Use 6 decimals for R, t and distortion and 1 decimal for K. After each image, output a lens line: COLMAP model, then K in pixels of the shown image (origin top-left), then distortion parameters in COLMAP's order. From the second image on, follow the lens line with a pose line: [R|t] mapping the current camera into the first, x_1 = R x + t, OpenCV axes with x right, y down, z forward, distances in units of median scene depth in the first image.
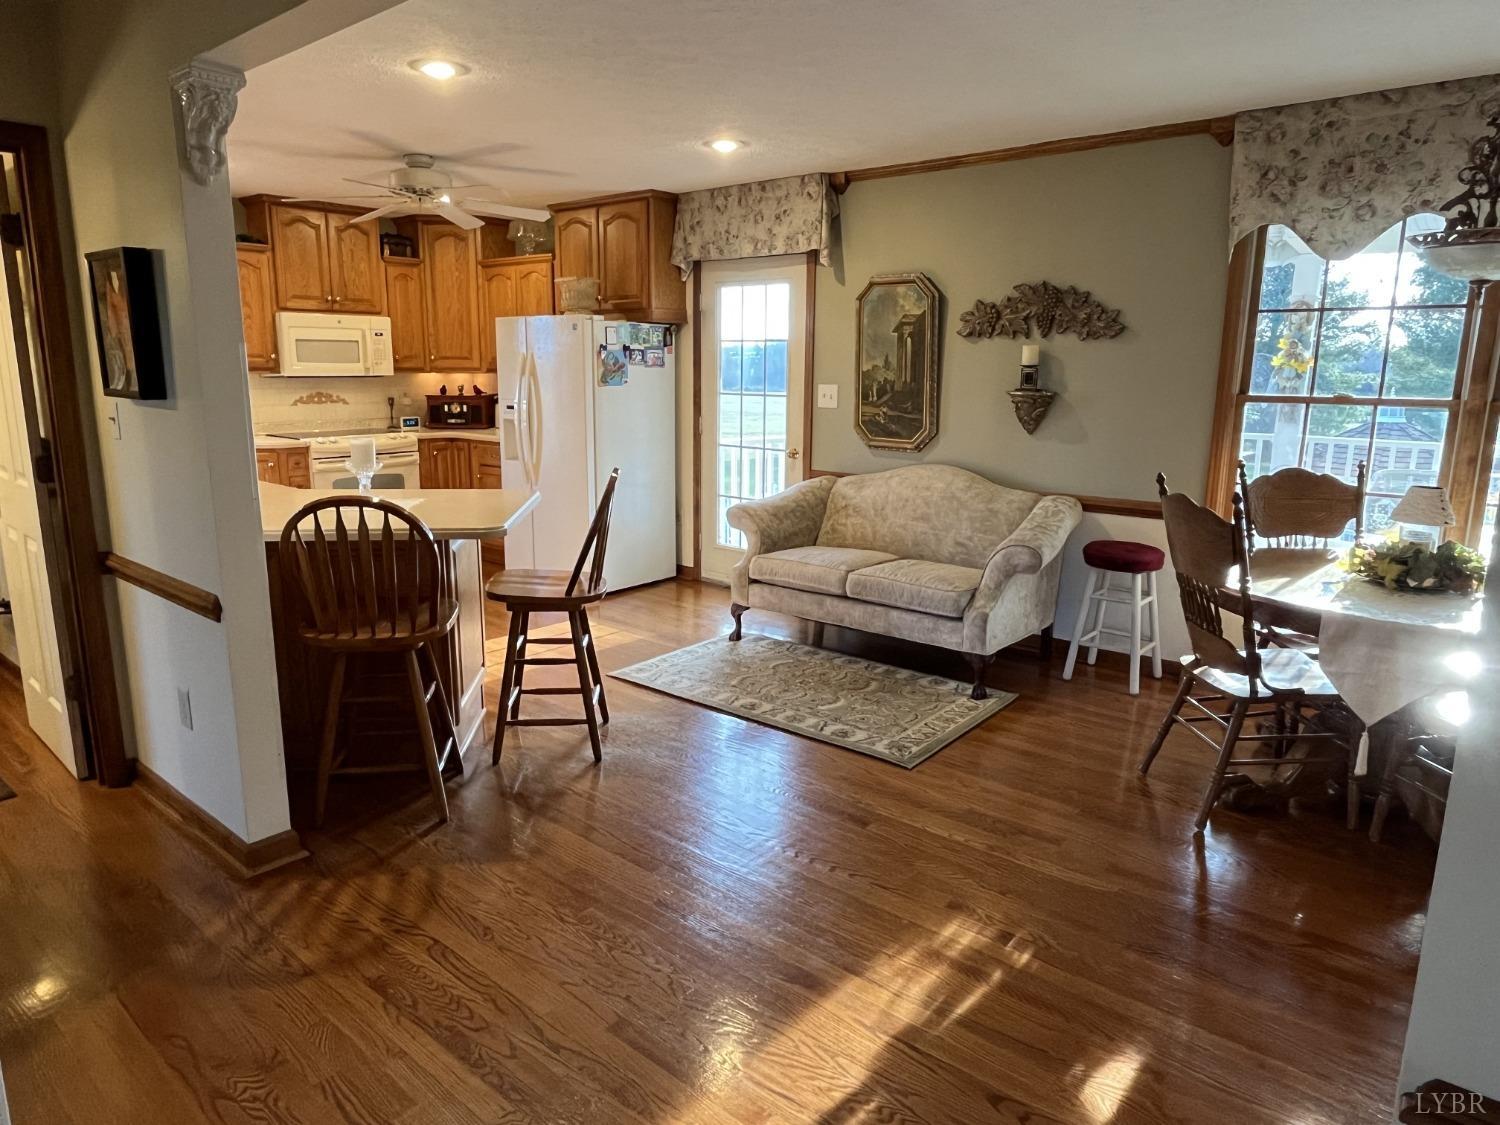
lens RADIAL K [[944.8, 0, 734.6], [0, 944.8, 546.2], [0, 0, 1]] dist [0.005518, -0.003647]
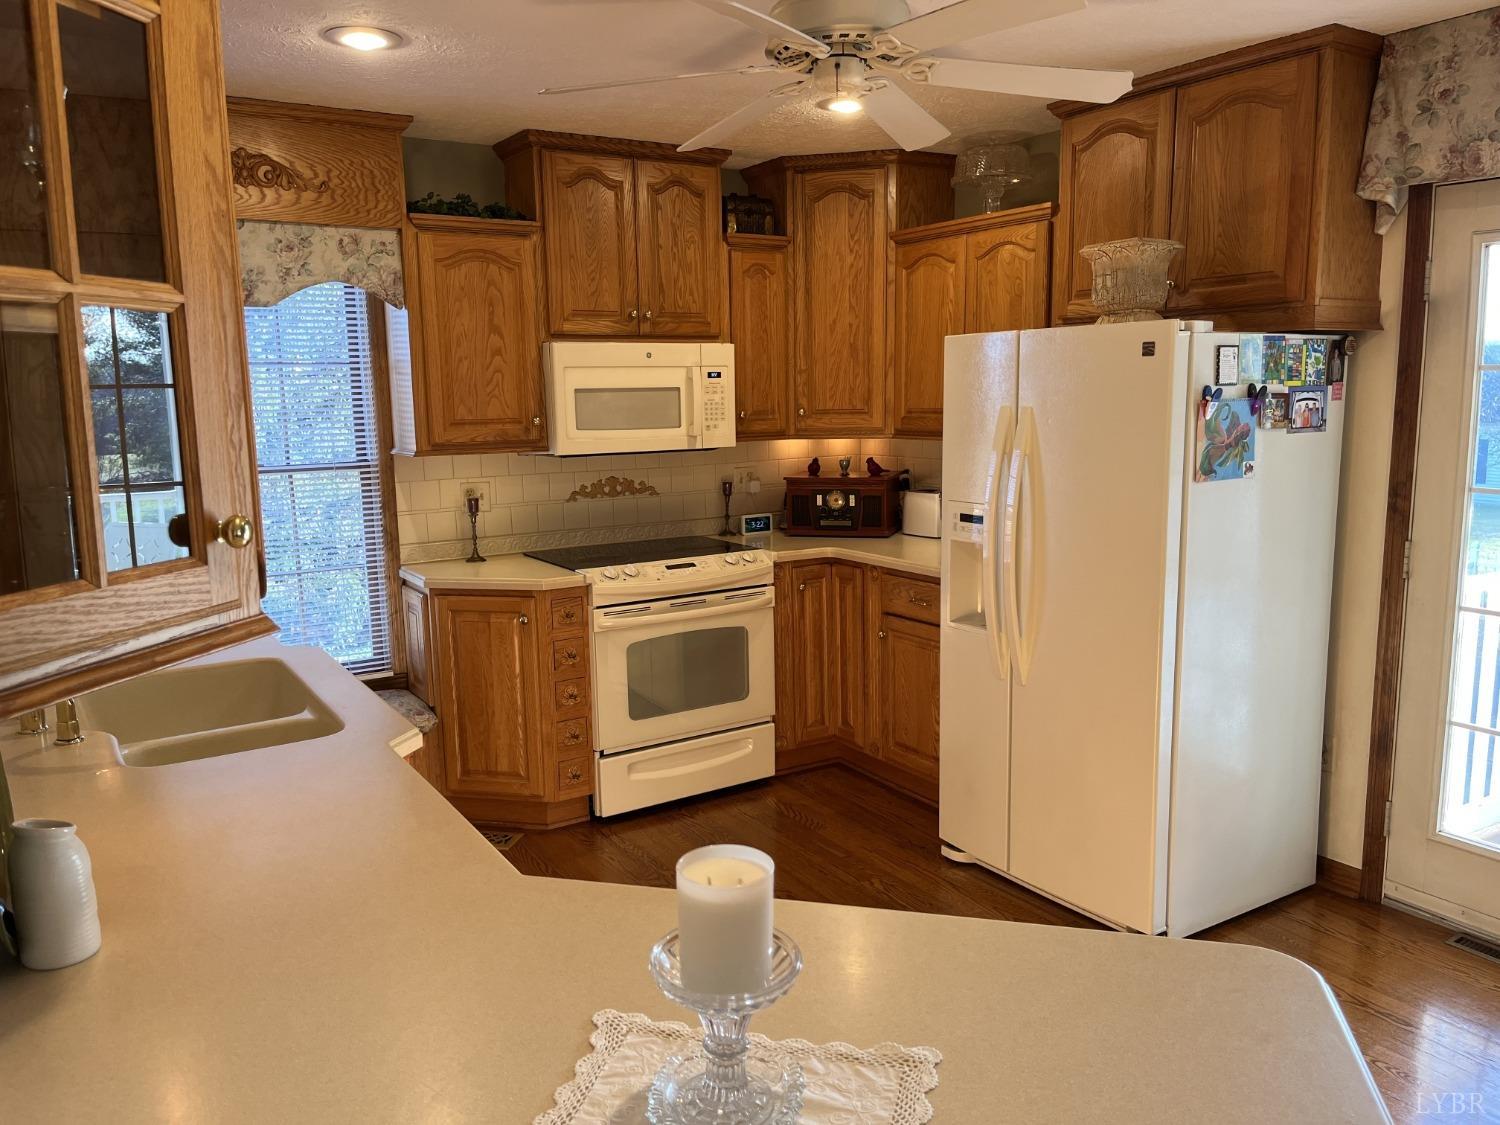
lens RADIAL K [[1136.8, 0, 734.3], [0, 1136.8, 563.9], [0, 0, 1]] dist [0.068498, -0.103934]
pose [[0.951080, 0.022807, -0.308103, -0.176932], [-0.034178, 0.998917, -0.031558, -0.104619], [0.307049, 0.040545, 0.950830, 0.421340]]
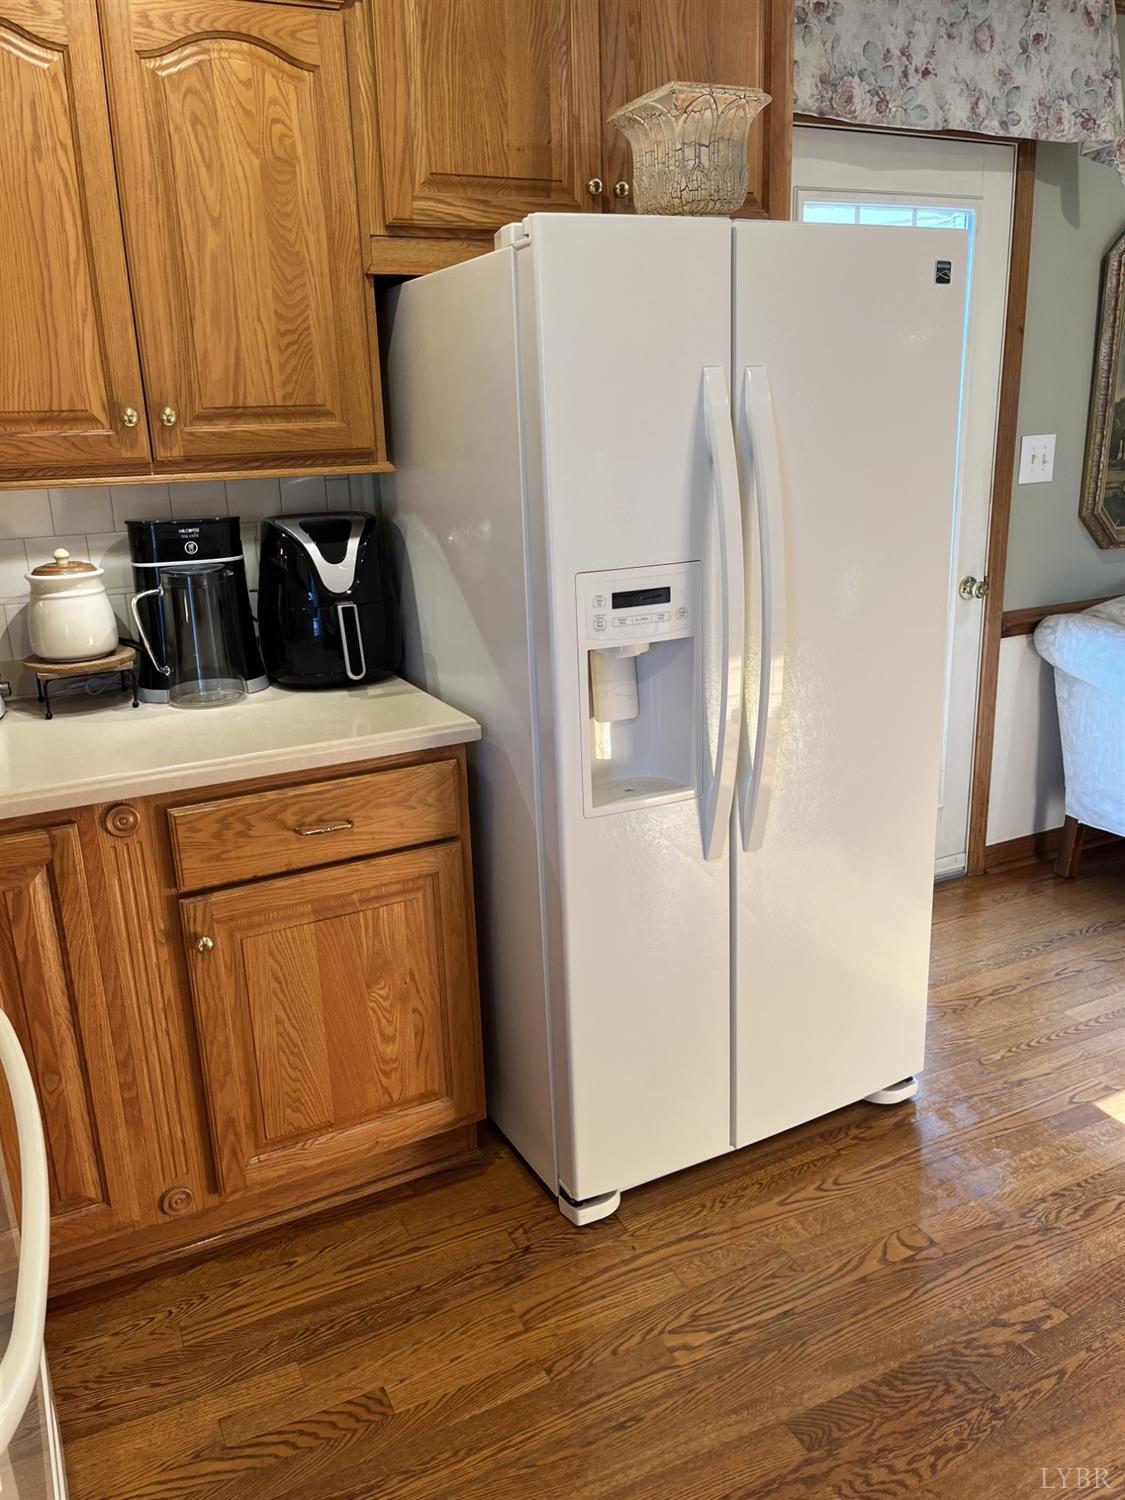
lens RADIAL K [[1136.8, 0, 557.2], [0, 1136.8, 742.2], [0, 0, 1]] dist [0.068498, -0.103934]
pose [[0.390185, -0.275981, 0.878402, -0.538357], [0.214744, 0.954988, 0.204655, -0.182826], [-0.895344, 0.108778, 0.431887, 0.922559]]
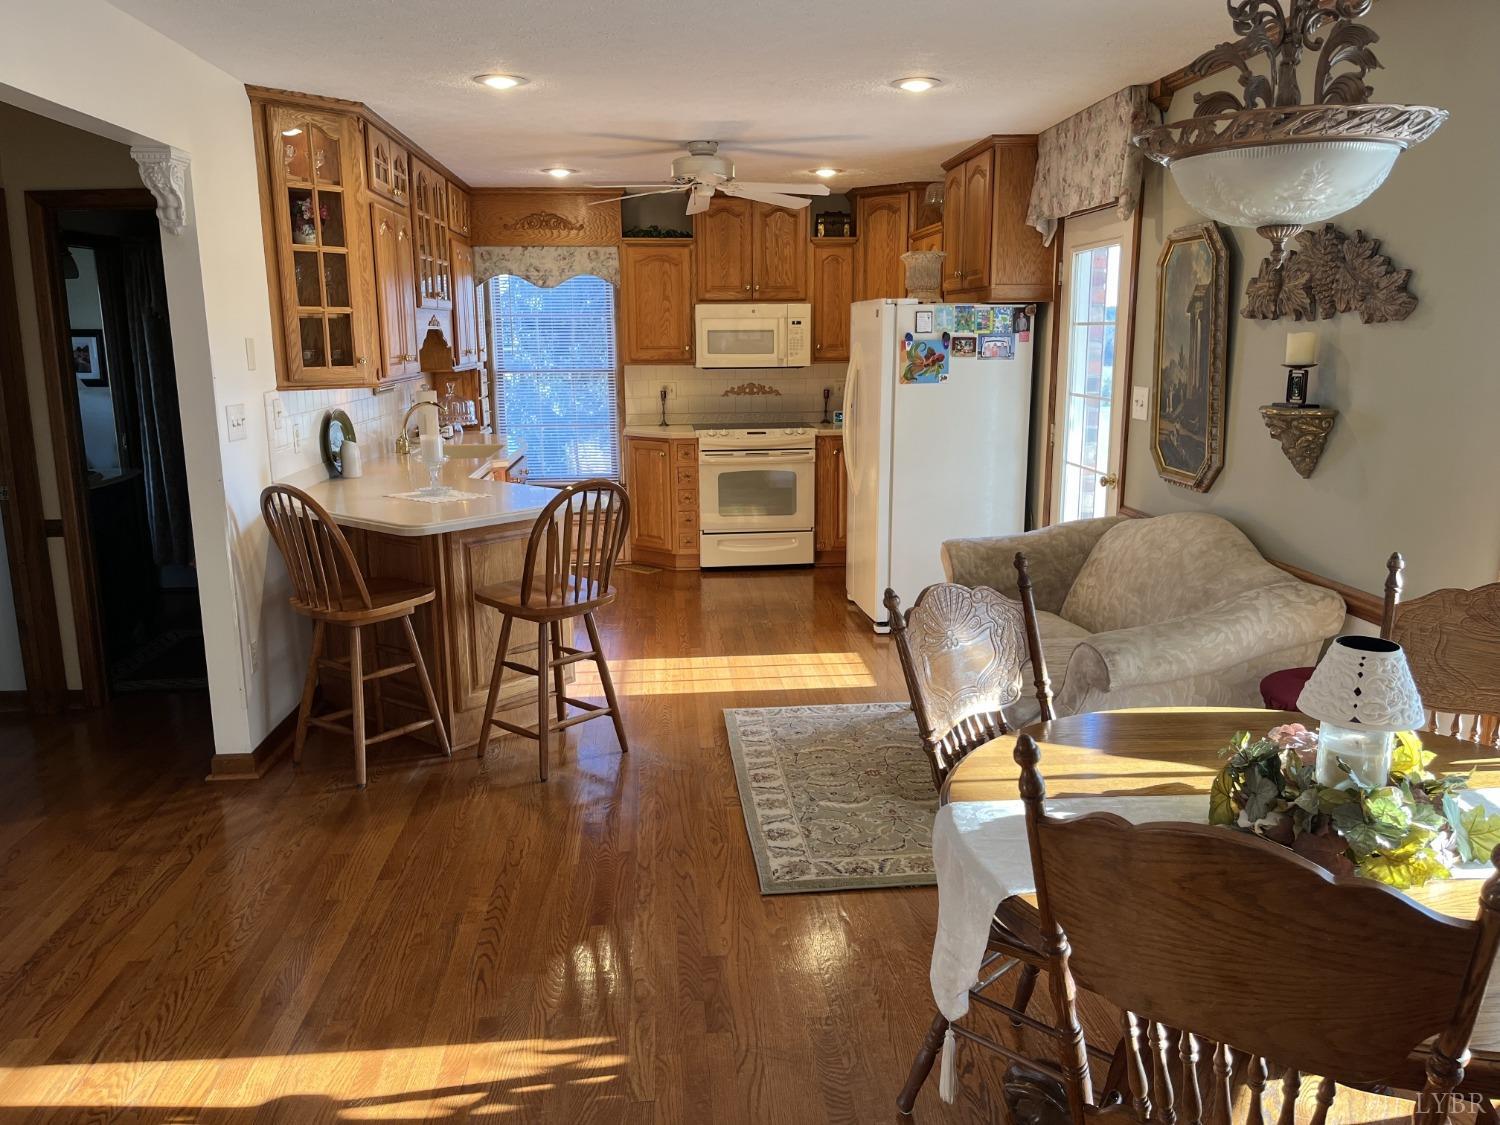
lens RADIAL K [[1131.1, 0, 753.8], [0, 1131.1, 587.1], [0, 0, 1]] dist [0.000635, -0.007208]
pose [[0.711798, 0.140817, -0.688123, 0.462332], [-0.123118, 0.989543, 0.075145, -0.048607], [0.691509, 0.031232, 0.721692, 0.187683]]
